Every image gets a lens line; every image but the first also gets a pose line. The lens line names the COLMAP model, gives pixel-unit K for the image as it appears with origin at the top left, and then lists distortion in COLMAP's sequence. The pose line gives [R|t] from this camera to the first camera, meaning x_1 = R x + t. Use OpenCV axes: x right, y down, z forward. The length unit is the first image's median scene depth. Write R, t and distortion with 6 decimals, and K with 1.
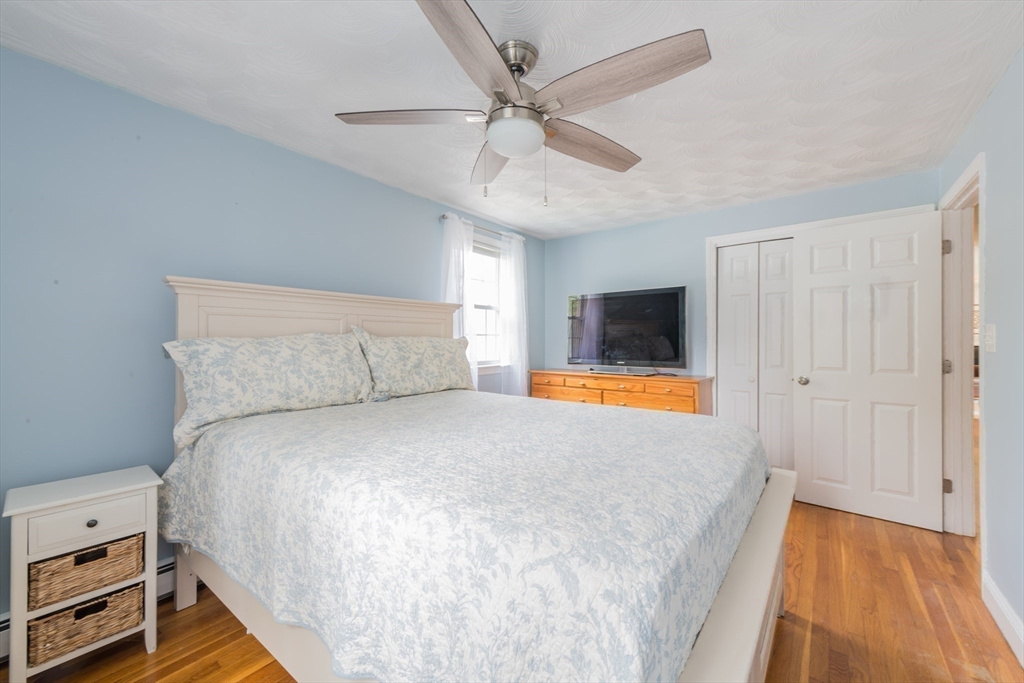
lens RADIAL K [[411.7, 0, 500.6], [0, 411.7, 334.5], [0, 0, 1]] dist [0.001650, -0.000104]
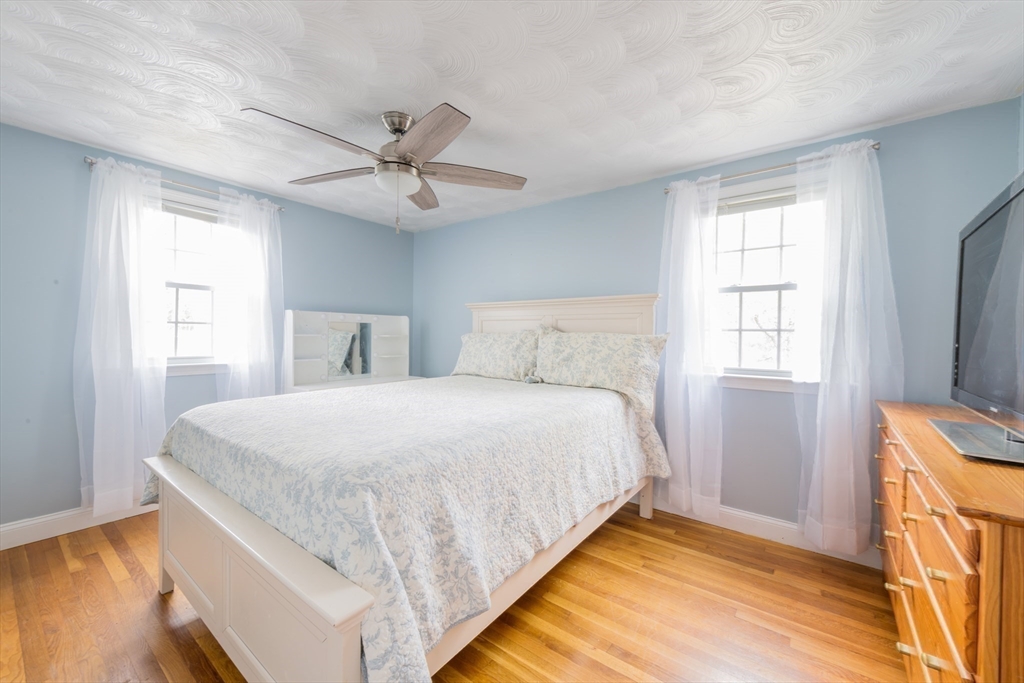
lens RADIAL K [[411.7, 0, 500.6], [0, 411.7, 334.5], [0, 0, 1]] dist [0.001650, -0.000104]
pose [[-0.009468, -0.007904, -0.999924, 0.830437], [-0.005134, 0.999956, -0.007856, 0.019471], [0.999942, 0.005059, -0.009508, 0.788733]]
